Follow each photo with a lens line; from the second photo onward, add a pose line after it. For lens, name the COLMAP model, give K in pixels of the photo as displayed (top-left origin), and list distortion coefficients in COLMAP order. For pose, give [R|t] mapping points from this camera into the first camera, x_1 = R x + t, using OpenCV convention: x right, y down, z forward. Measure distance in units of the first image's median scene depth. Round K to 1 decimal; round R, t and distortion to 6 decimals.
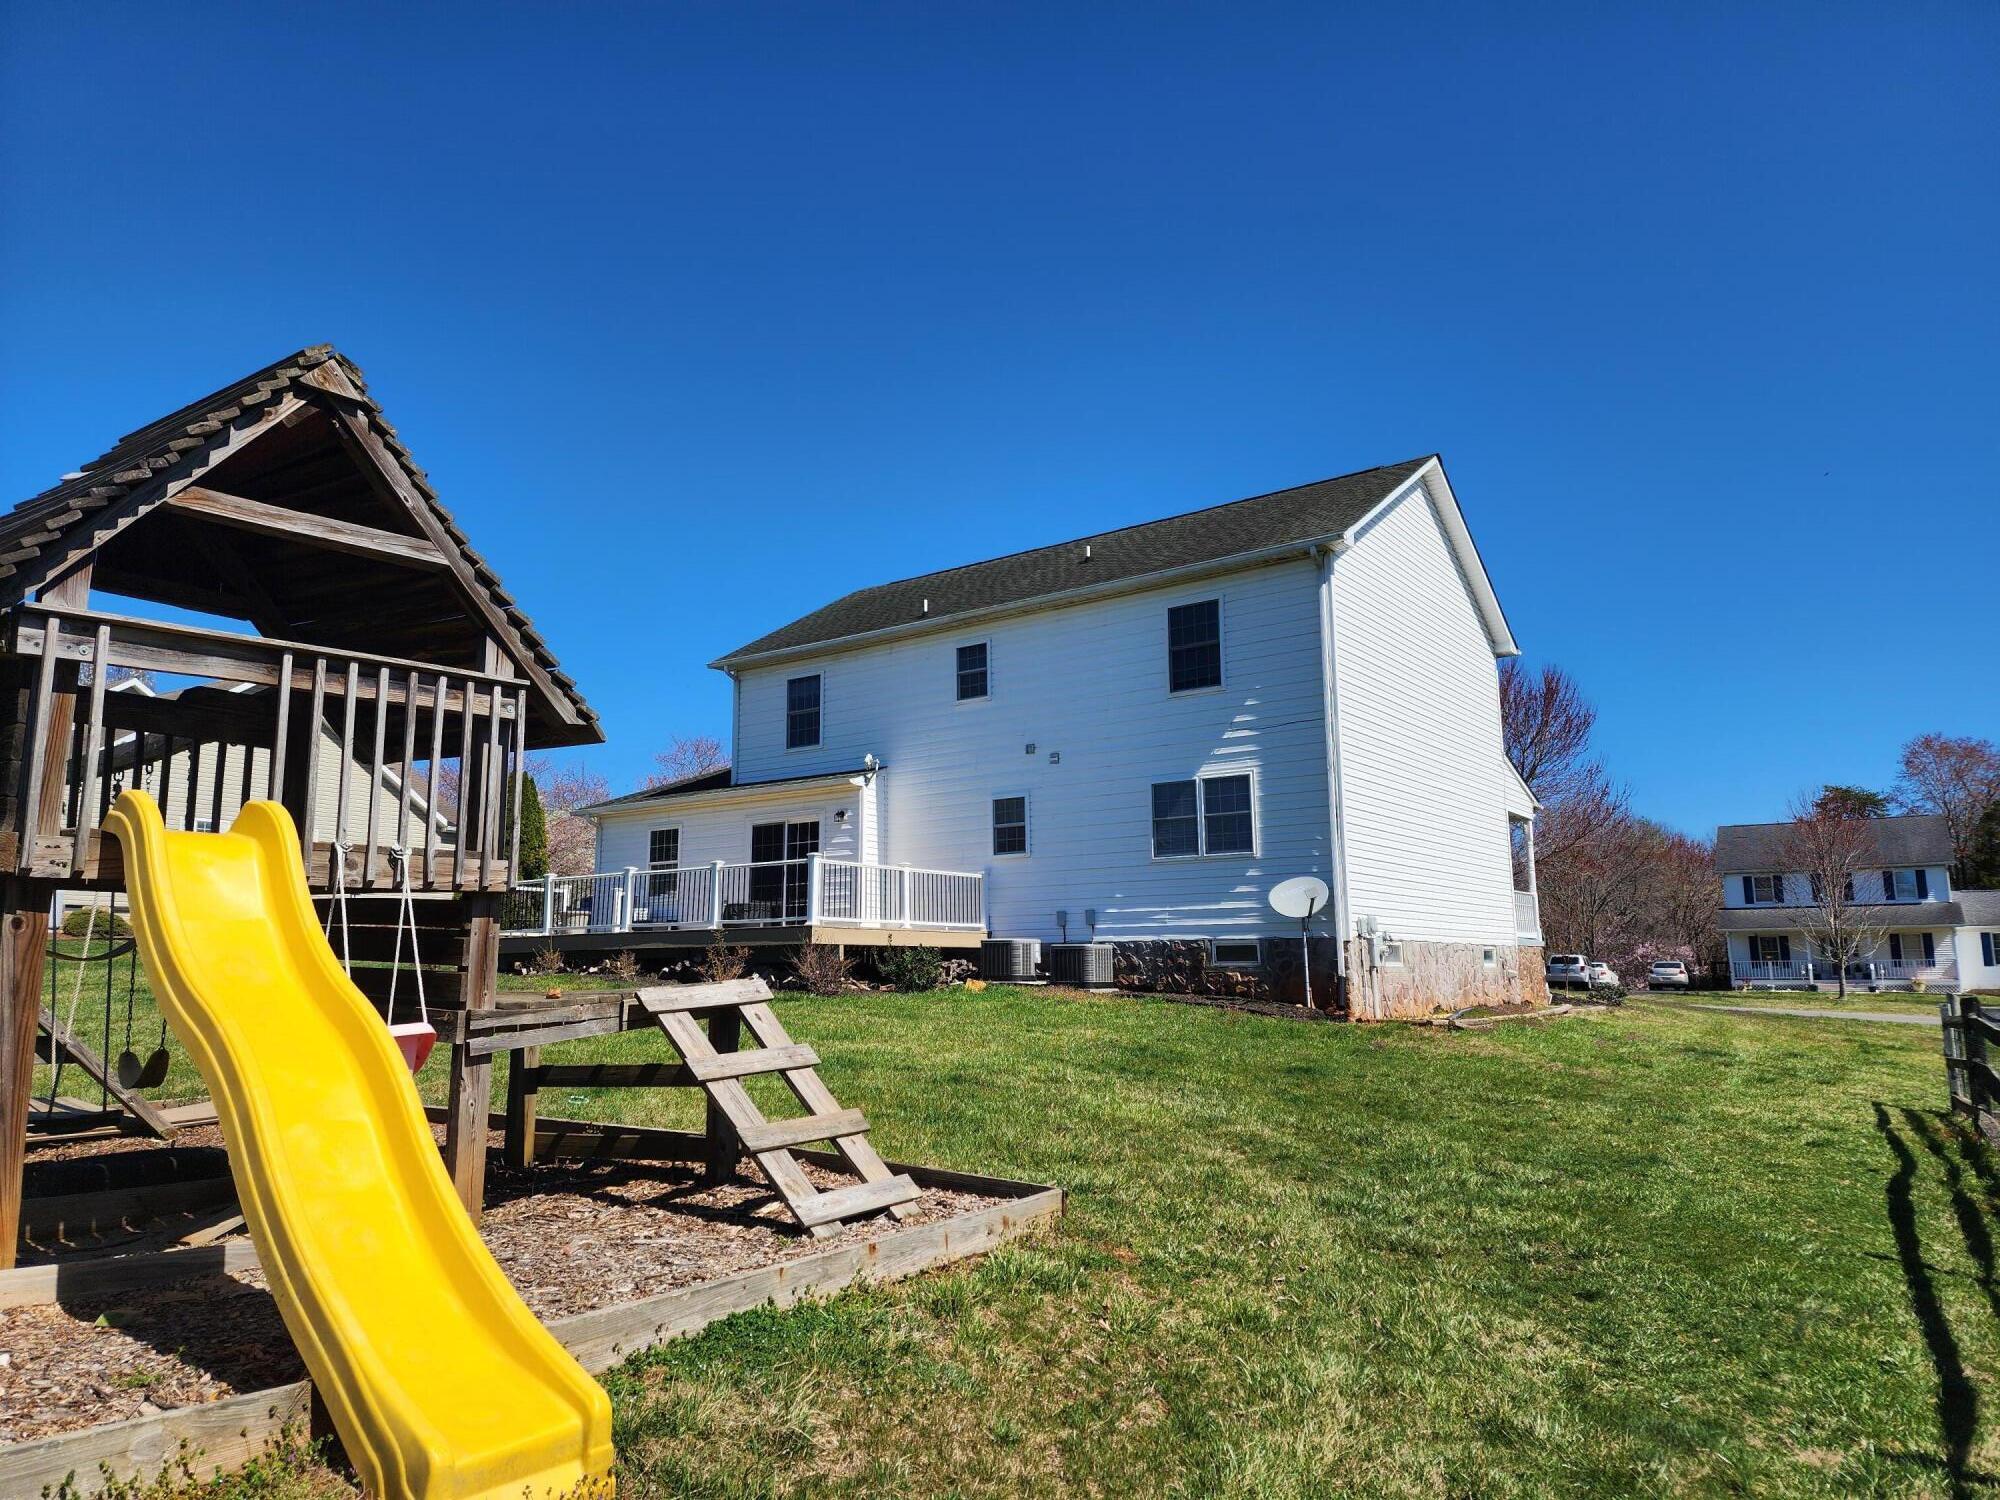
lens RADIAL K [[1352.7, 0, 995.4], [0, 1352.7, 746.1], [0, 0, 1]] dist [0.019374, -0.009903]
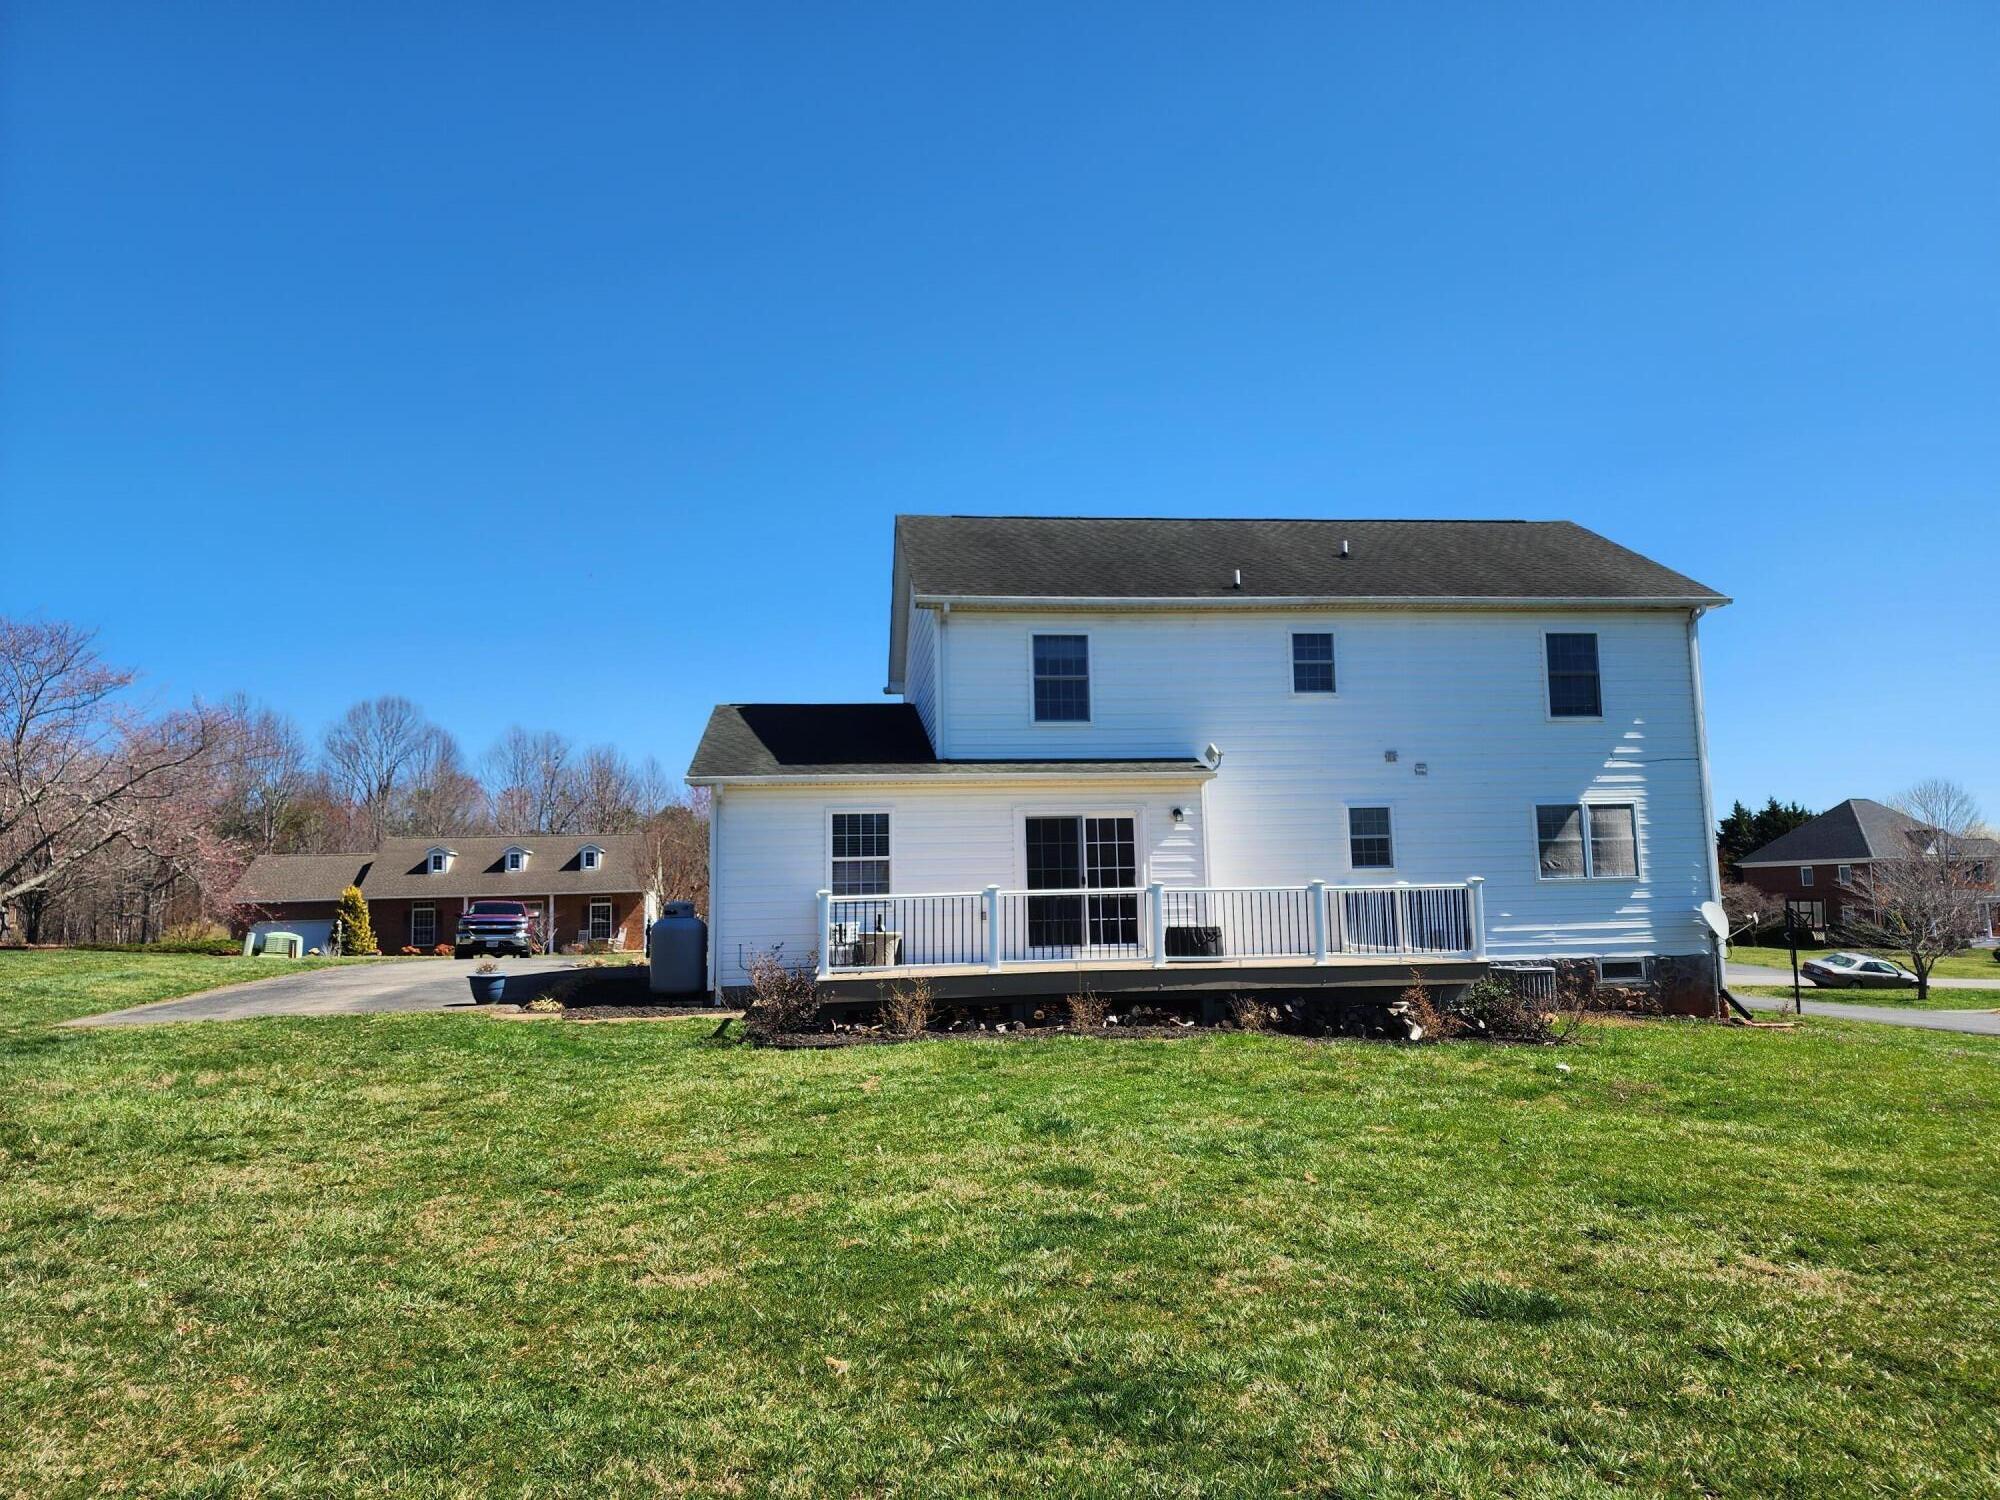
lens RADIAL K [[1352.7, 0, 1019.3], [0, 1352.7, 752.2], [0, 0, 1]] dist [0.019374, -0.009903]
pose [[0.719989, 0.066857, 0.690758, -0.817044], [-0.096157, 0.995359, 0.003888, 0.020714], [-0.687292, -0.069221, 0.723076, 0.501236]]
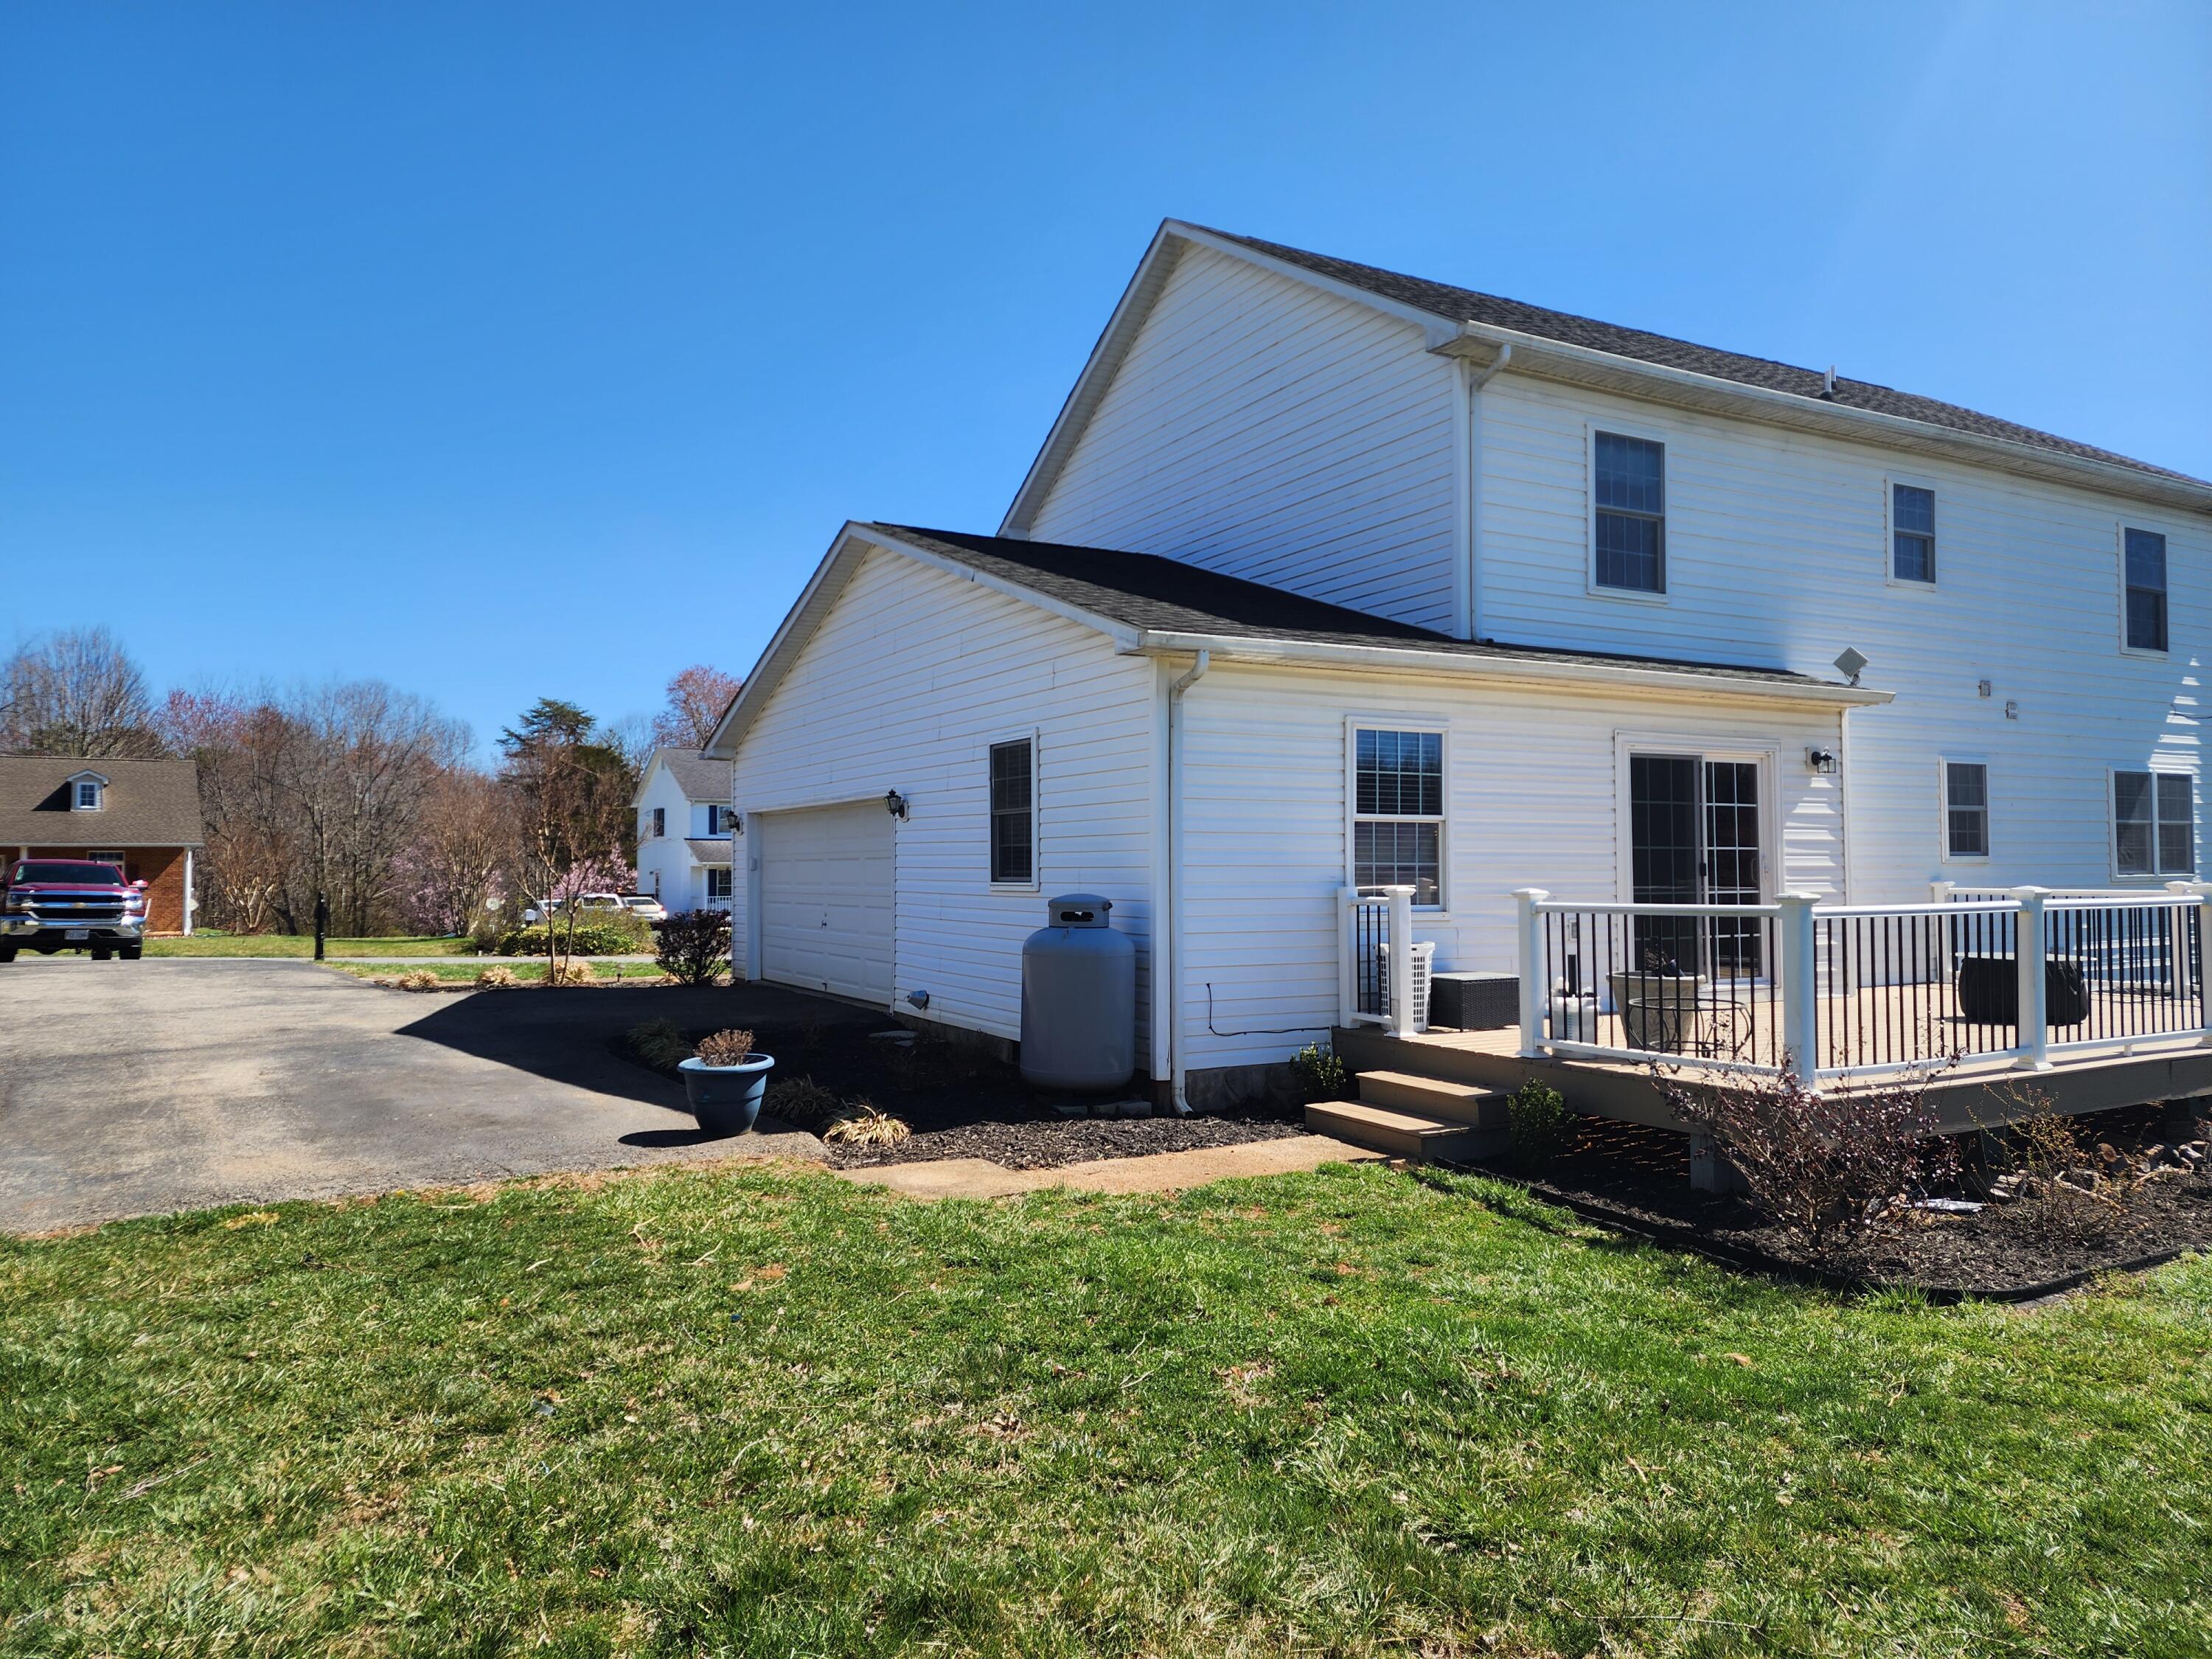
lens RADIAL K [[1496.1, 0, 1086.6], [0, 1496.1, 826.4], [0, 0, 1]] dist [0.019374, -0.009903]
pose [[0.424774, 0.028364, 0.904855, -0.780520], [-0.150313, 0.987845, 0.039597, 0.100373], [-0.892734, -0.152831, 0.423874, 1.074614]]
